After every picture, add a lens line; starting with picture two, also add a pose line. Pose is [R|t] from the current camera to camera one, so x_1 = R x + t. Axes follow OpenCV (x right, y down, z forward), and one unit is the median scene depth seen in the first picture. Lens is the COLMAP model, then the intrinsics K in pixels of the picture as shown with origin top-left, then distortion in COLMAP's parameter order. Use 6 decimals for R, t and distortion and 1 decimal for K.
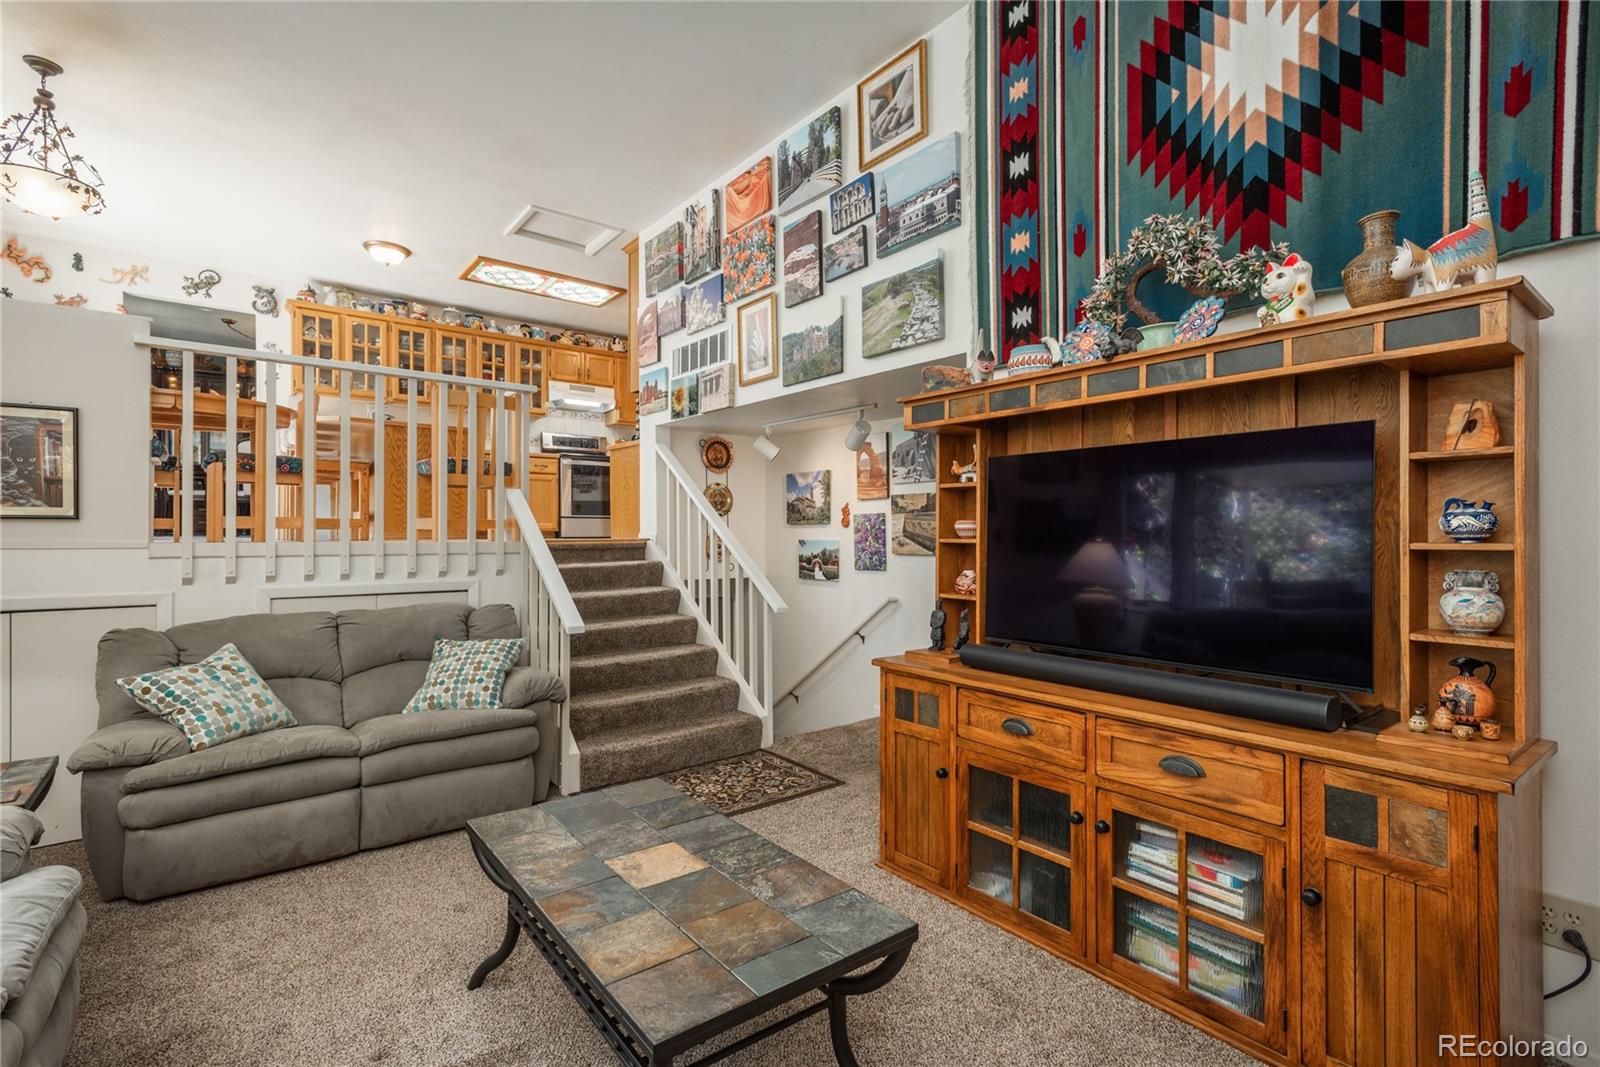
lens RADIAL K [[742.2, 0, 802.1], [0, 742.2, 531.7], [0, 0, 1]] dist [0.010956, -0.002080]
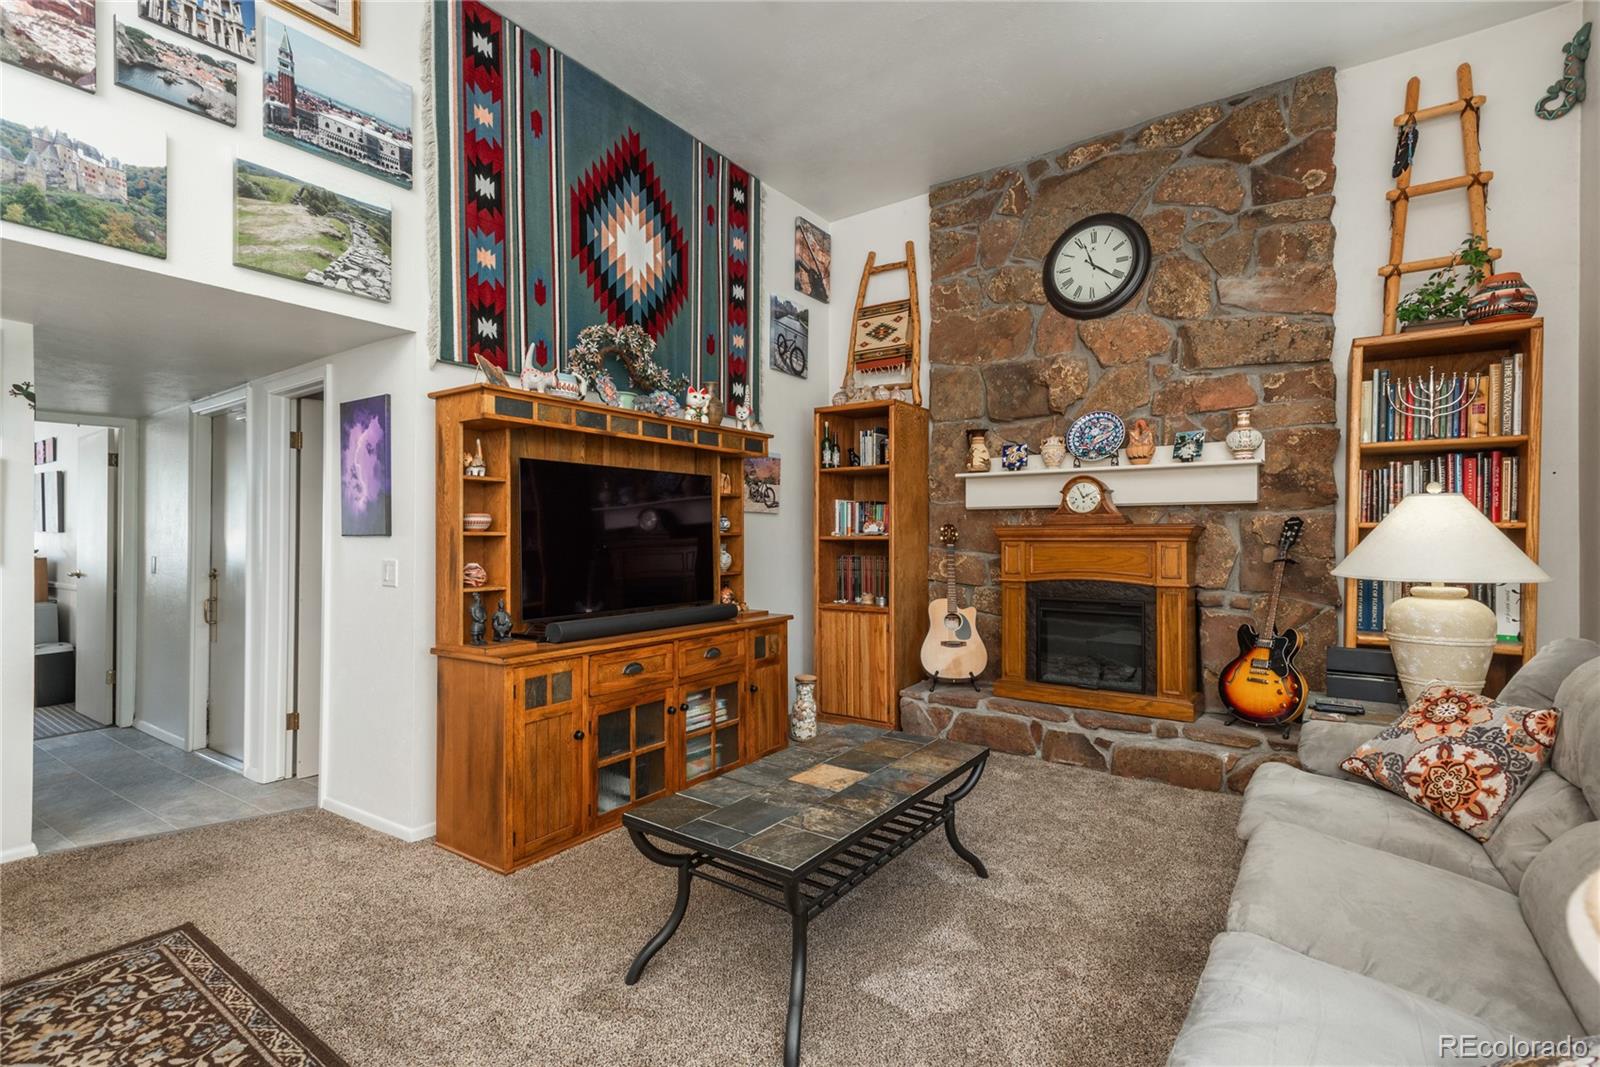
lens RADIAL K [[742.2, 0, 799.3], [0, 742.2, 535.6], [0, 0, 1]] dist [0.010956, -0.002080]
pose [[-0.282516, -0.000364, 0.959263, -0.842406], [-0.000813, 1.000000, 0.000140, 0.013581], [-0.959262, -0.000740, -0.282516, 0.835483]]
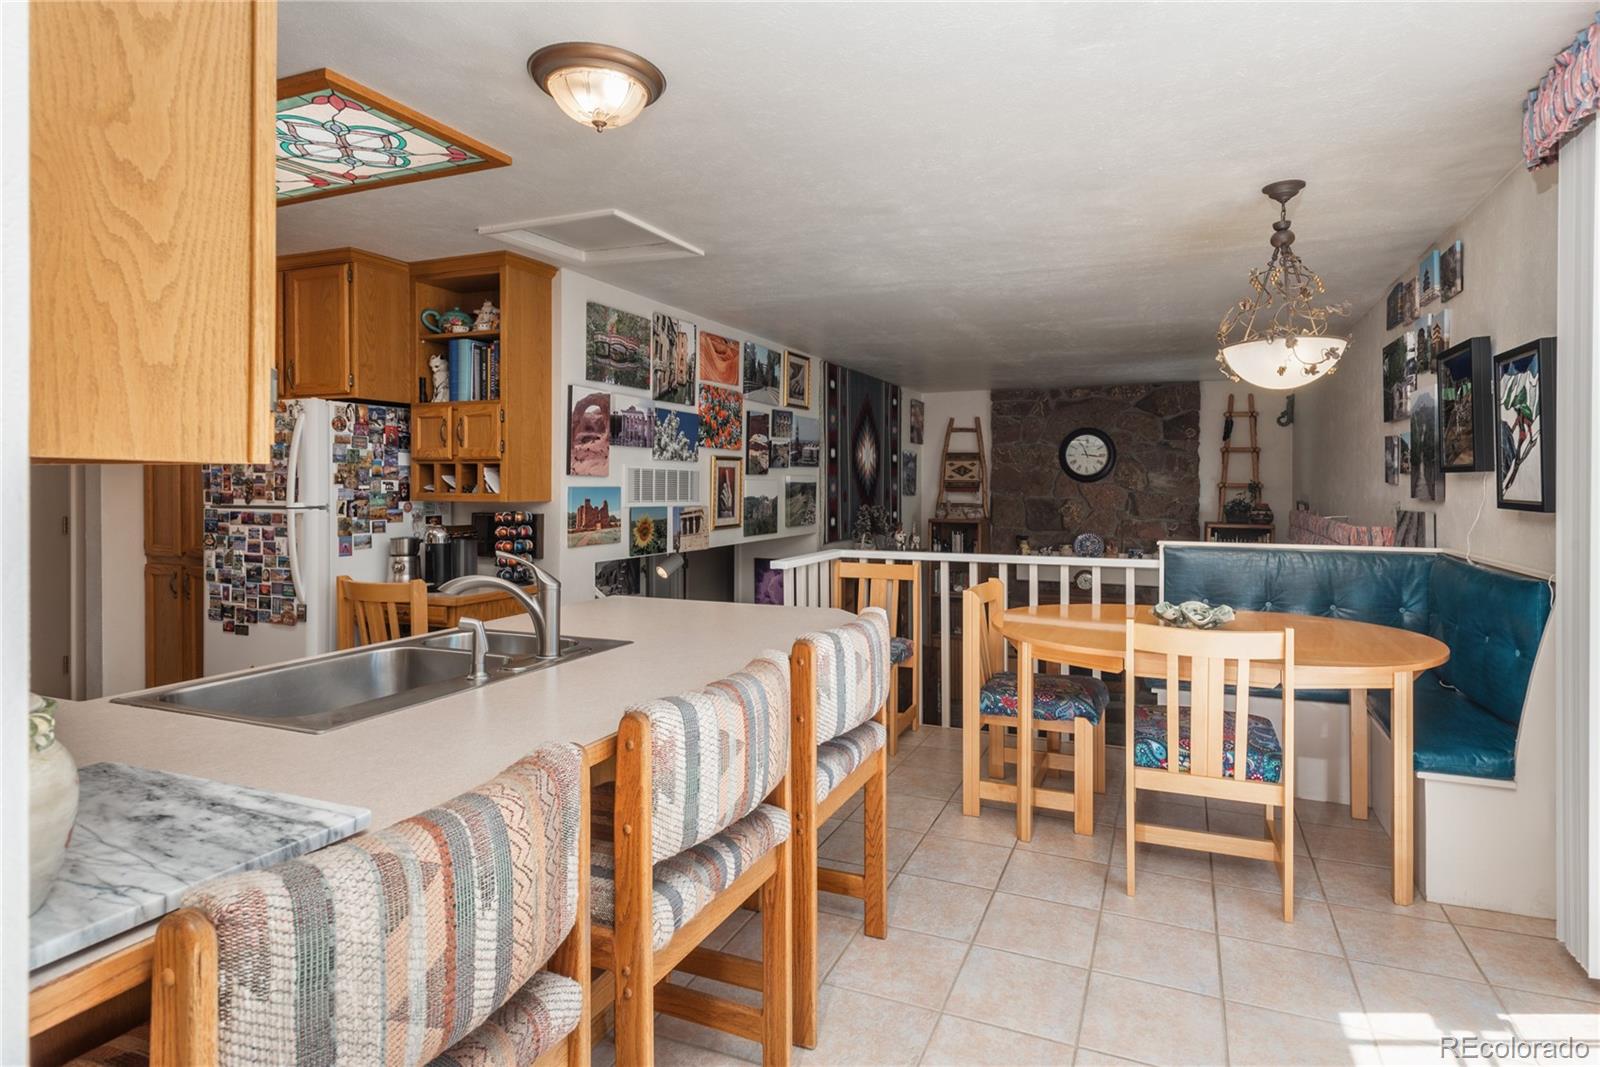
lens RADIAL K [[820.8, 0, 830.3], [0, 820.8, 483.0], [0, 0, 1]] dist [-0.000024, 0.000153]
pose [[-0.478080, -0.002859, 0.878312, -1.768368], [-0.002330, 0.999995, 0.001987, -0.392227], [-0.878313, -0.001097, -0.478084, 2.086060]]
